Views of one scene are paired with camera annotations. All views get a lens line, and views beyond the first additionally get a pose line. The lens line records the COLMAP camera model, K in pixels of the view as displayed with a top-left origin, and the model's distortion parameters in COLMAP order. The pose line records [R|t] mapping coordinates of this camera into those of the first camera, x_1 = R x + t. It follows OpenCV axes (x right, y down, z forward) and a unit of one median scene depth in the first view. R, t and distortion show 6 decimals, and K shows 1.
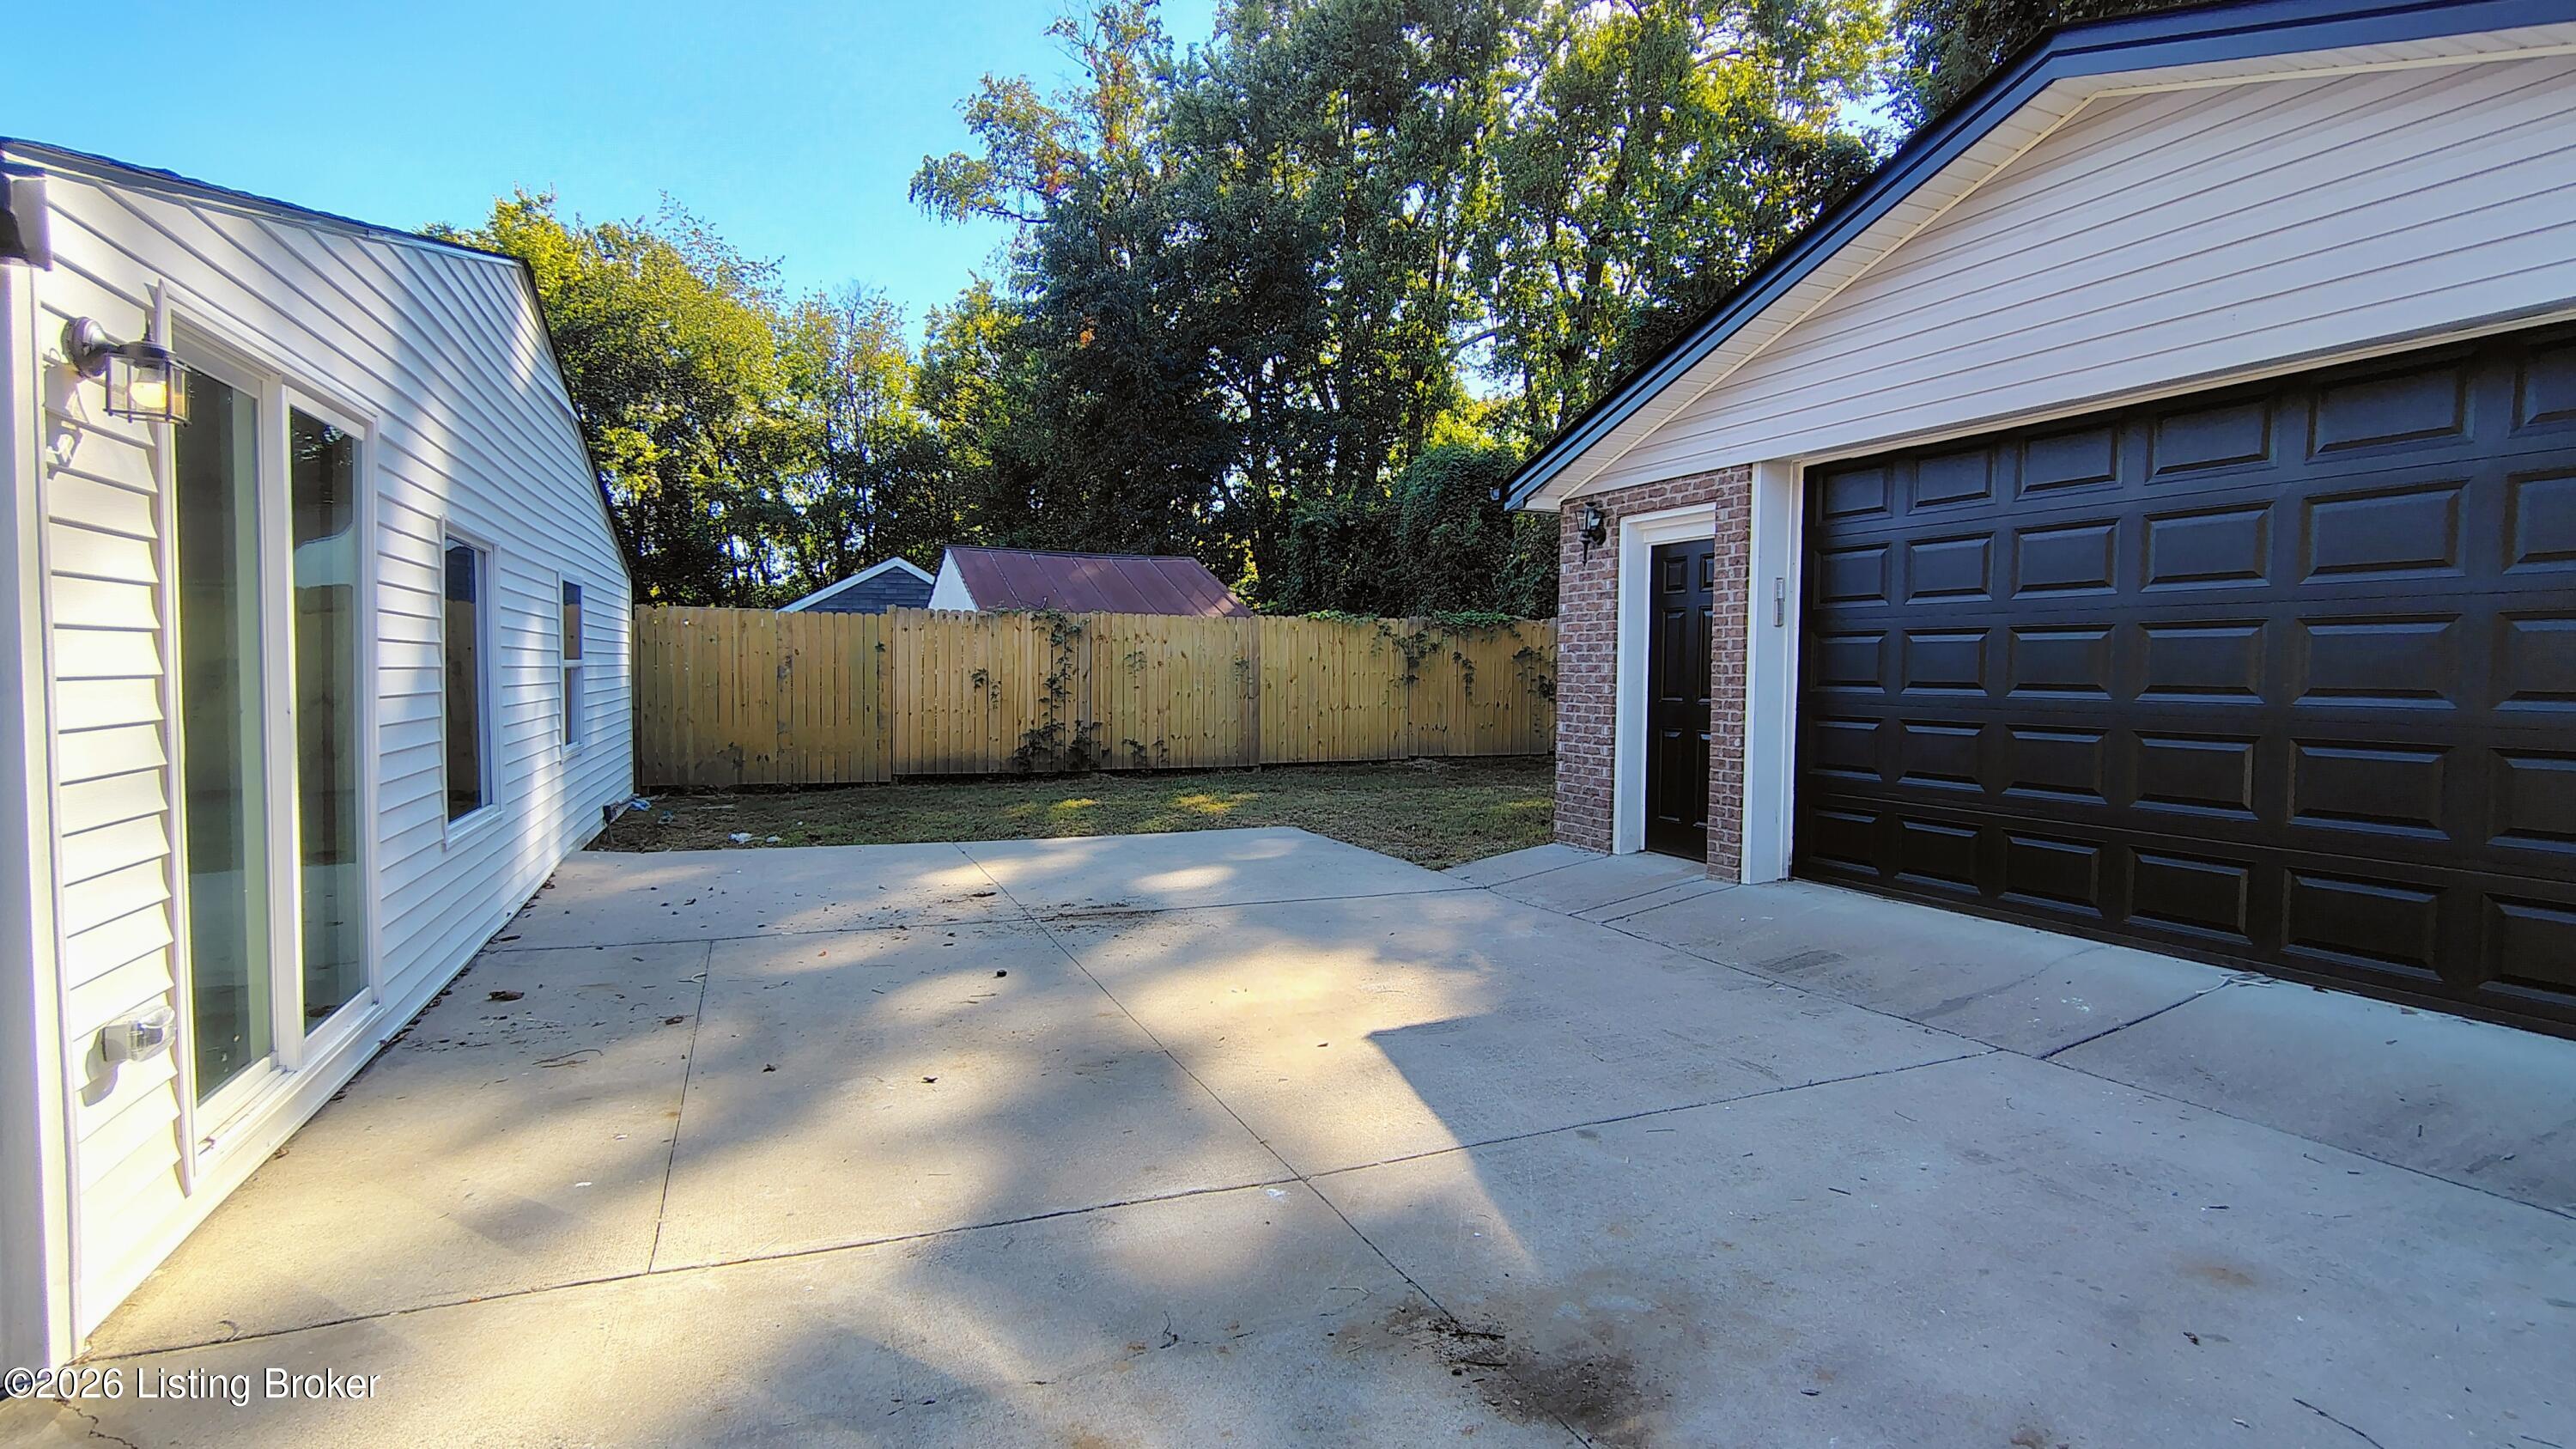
lens RADIAL K [[1203.9, 0, 1295.4], [0, 1203.9, 728.2], [0, 0, 1]] dist [-0.015339, 0.010161]
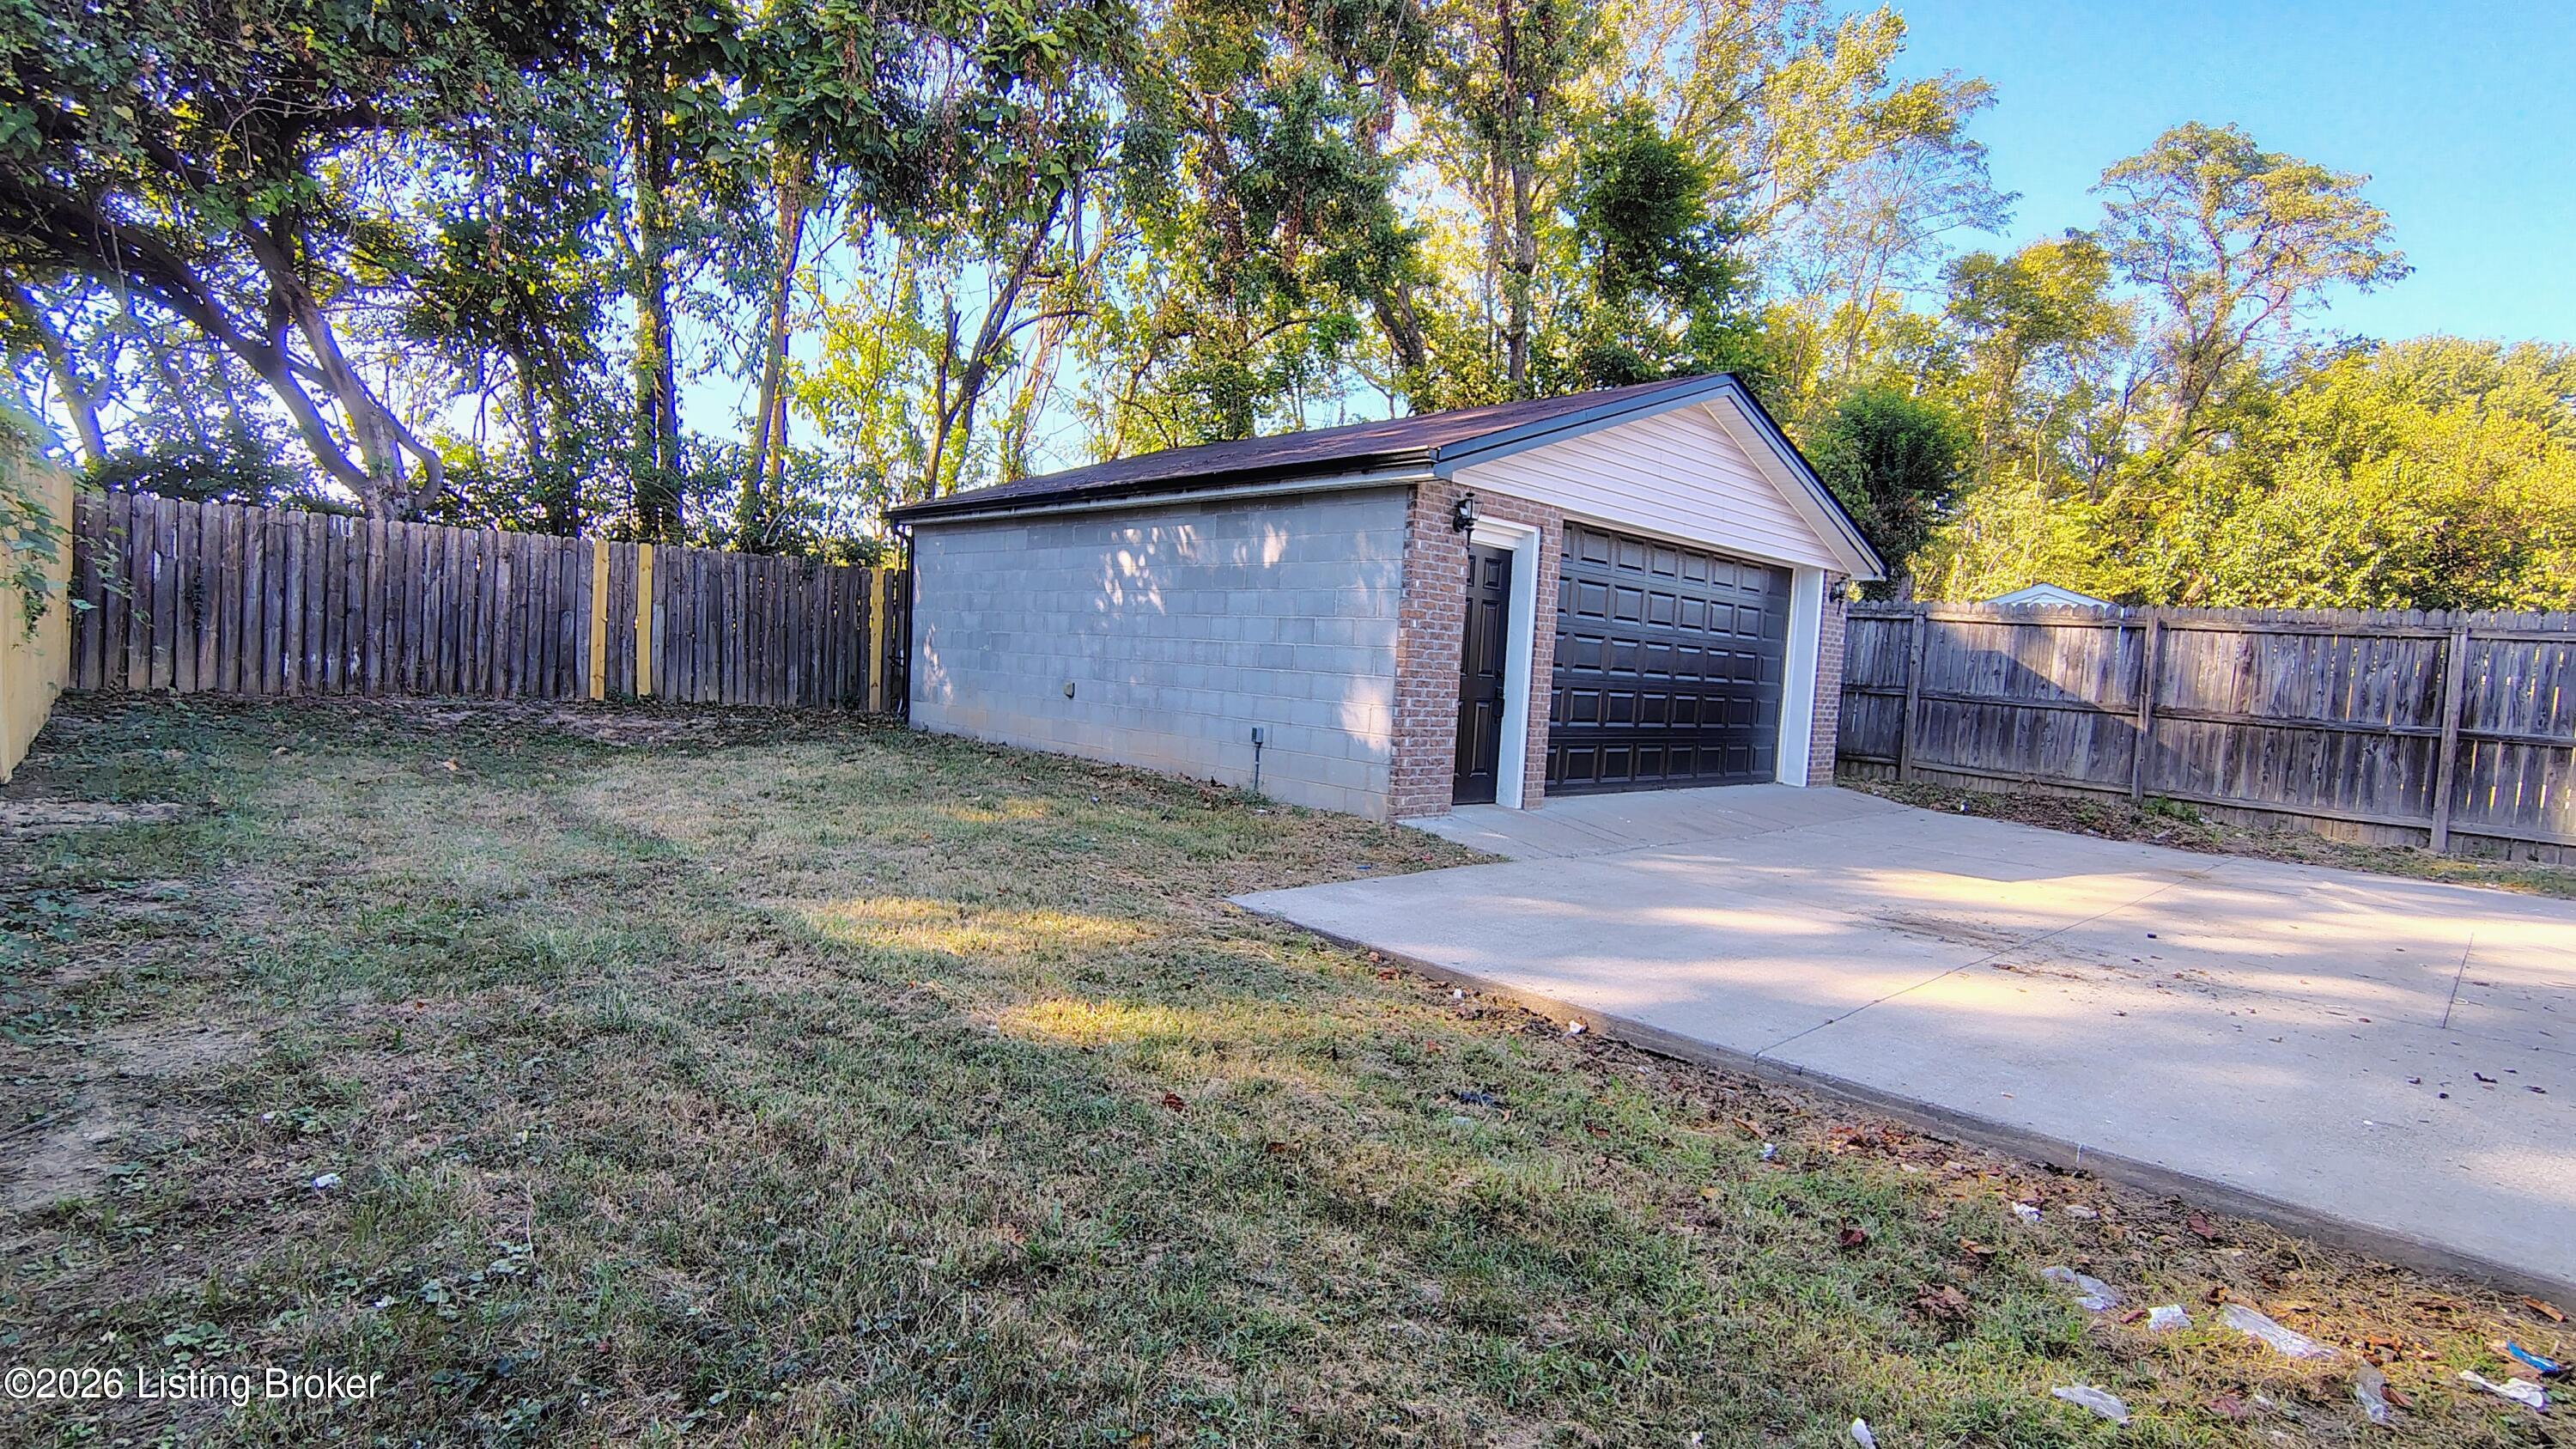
lens RADIAL K [[1203.9, 0, 1295.4], [0, 1203.9, 728.2], [0, 0, 1]] dist [-0.015339, 0.010161]
pose [[-0.341027, -0.082133, 0.936458, -0.699952], [-0.014459, 0.996516, 0.082135, -0.061962], [-0.939942, 0.014470, -0.341027, 1.460502]]
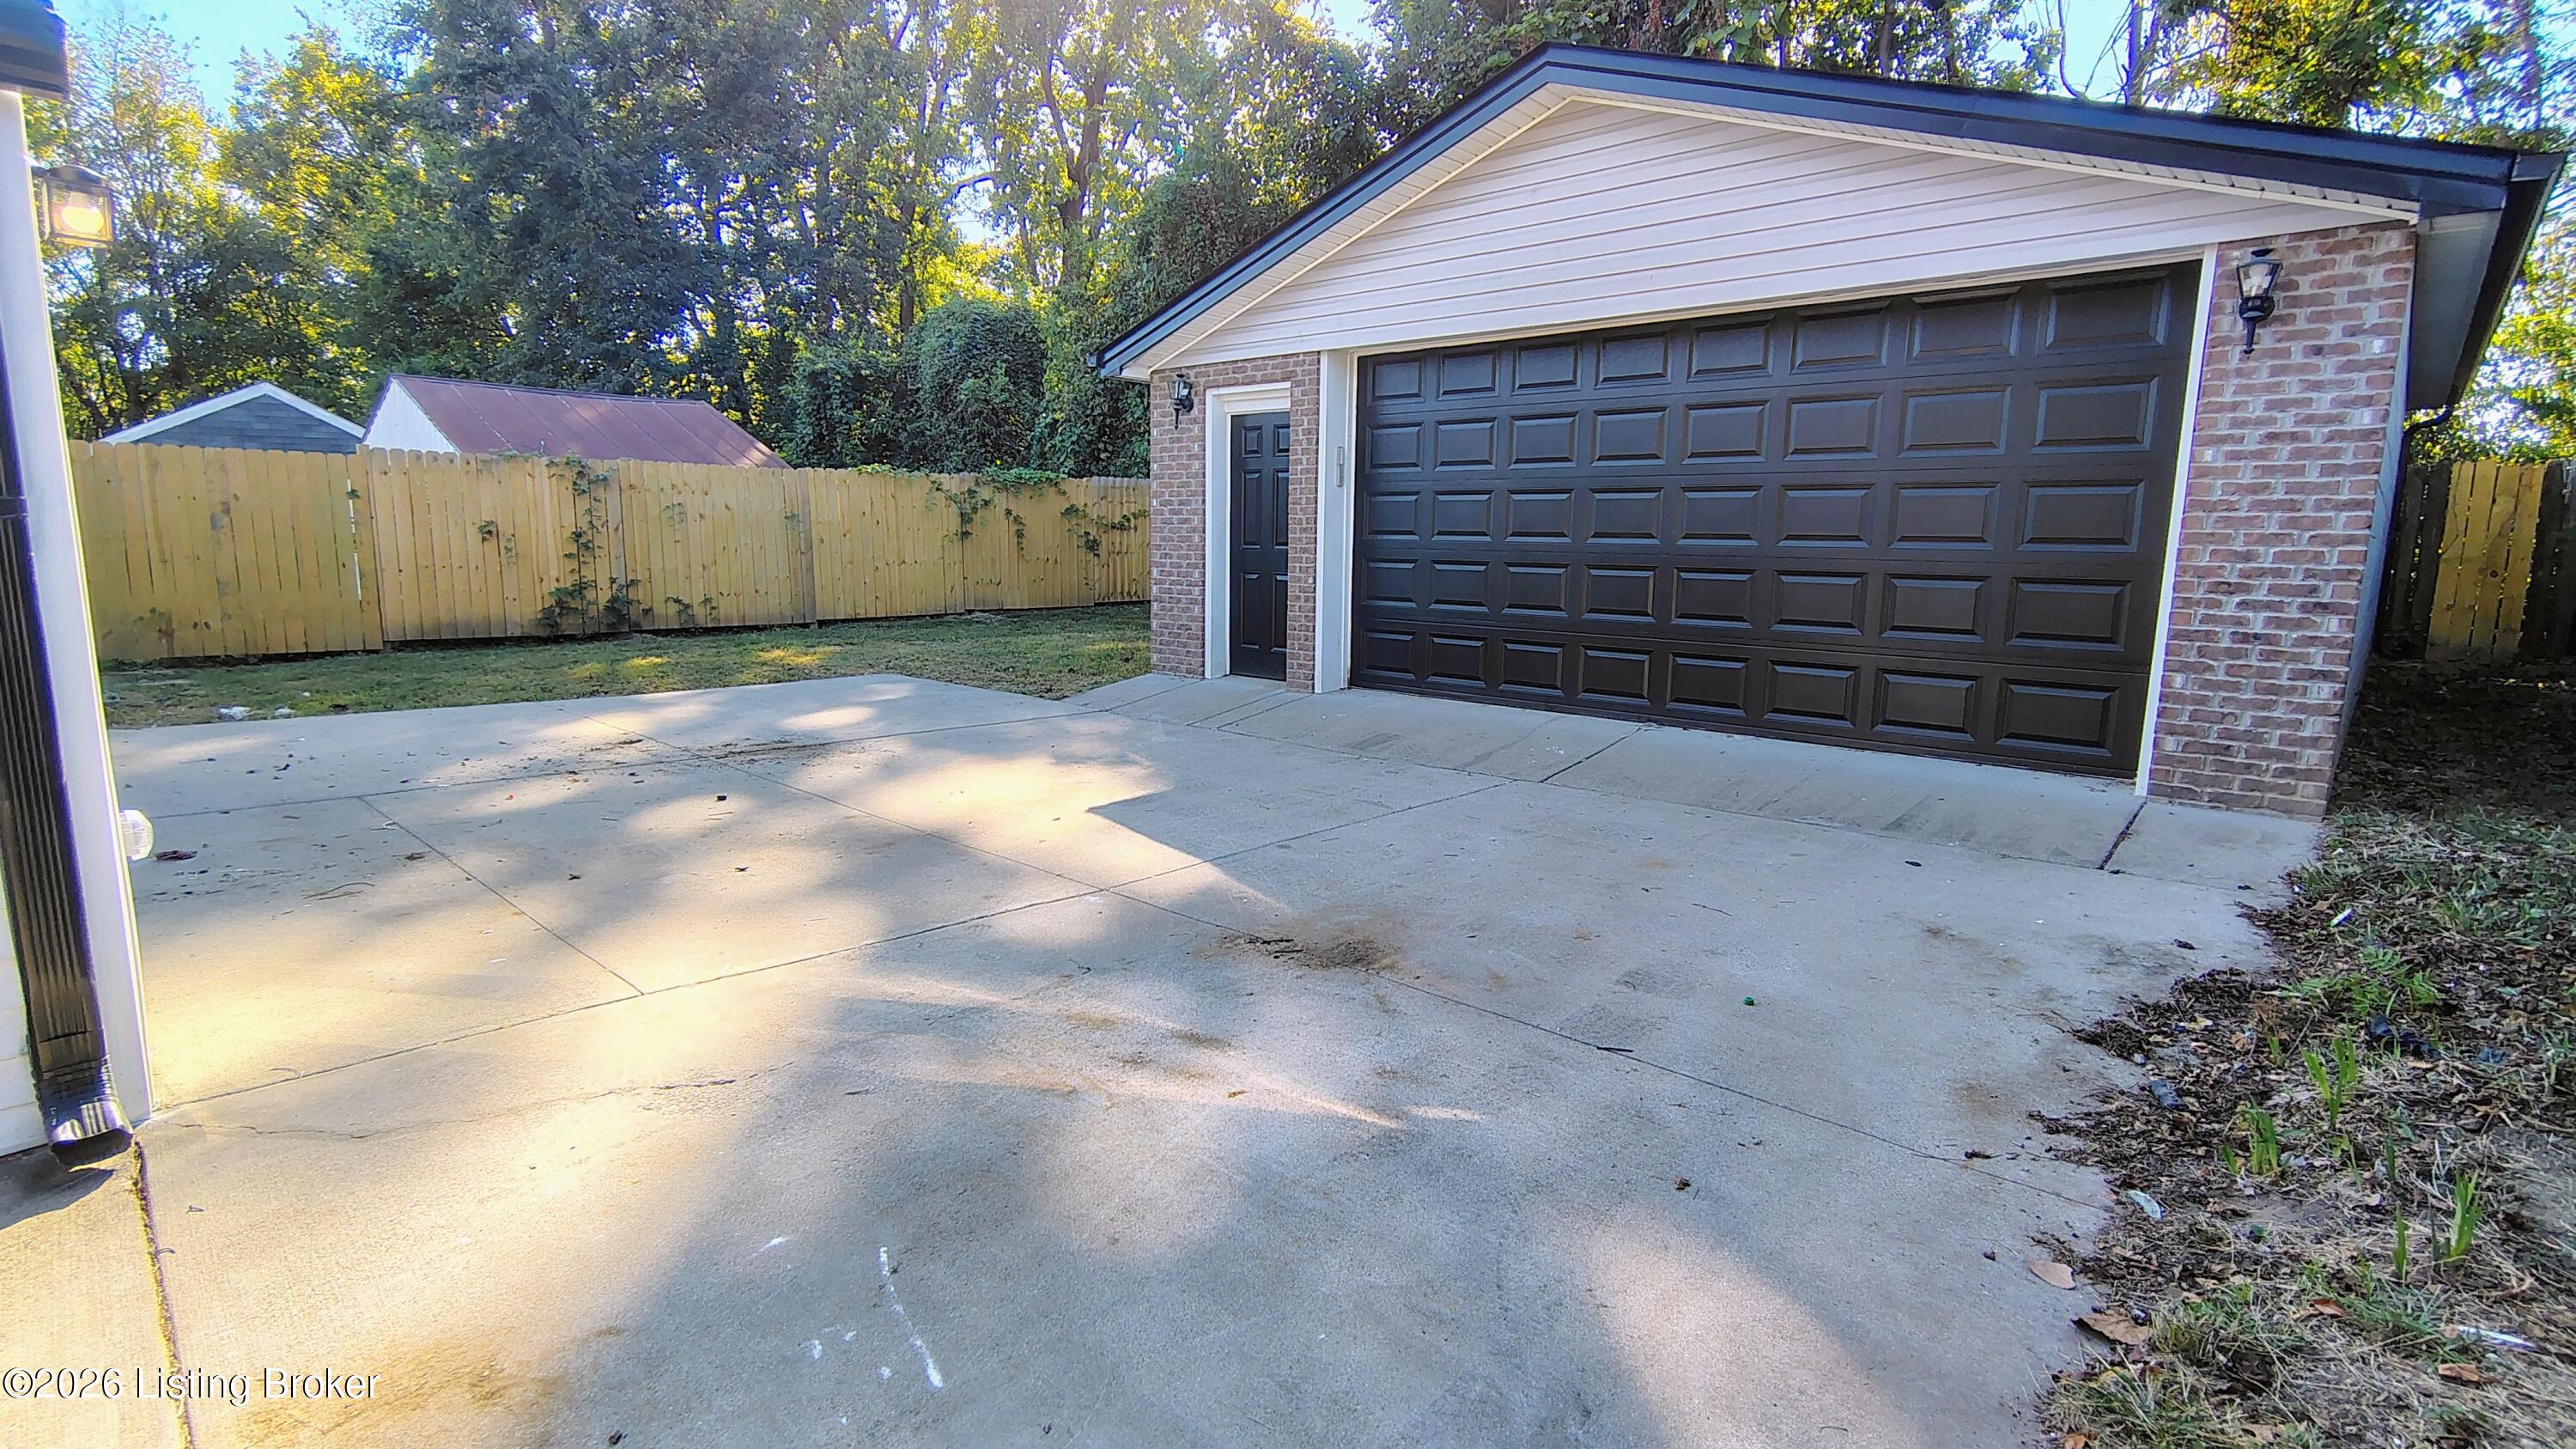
lens RADIAL K [[1203.9, 0, 1295.4], [0, 1203.9, 728.2], [0, 0, 1]] dist [-0.015339, 0.010161]
pose [[0.913933, -0.060174, 0.401380, -0.130314], [0.014268, 0.993100, 0.116395, 0.015362], [-0.405615, -0.100650, 0.908486, -0.118401]]
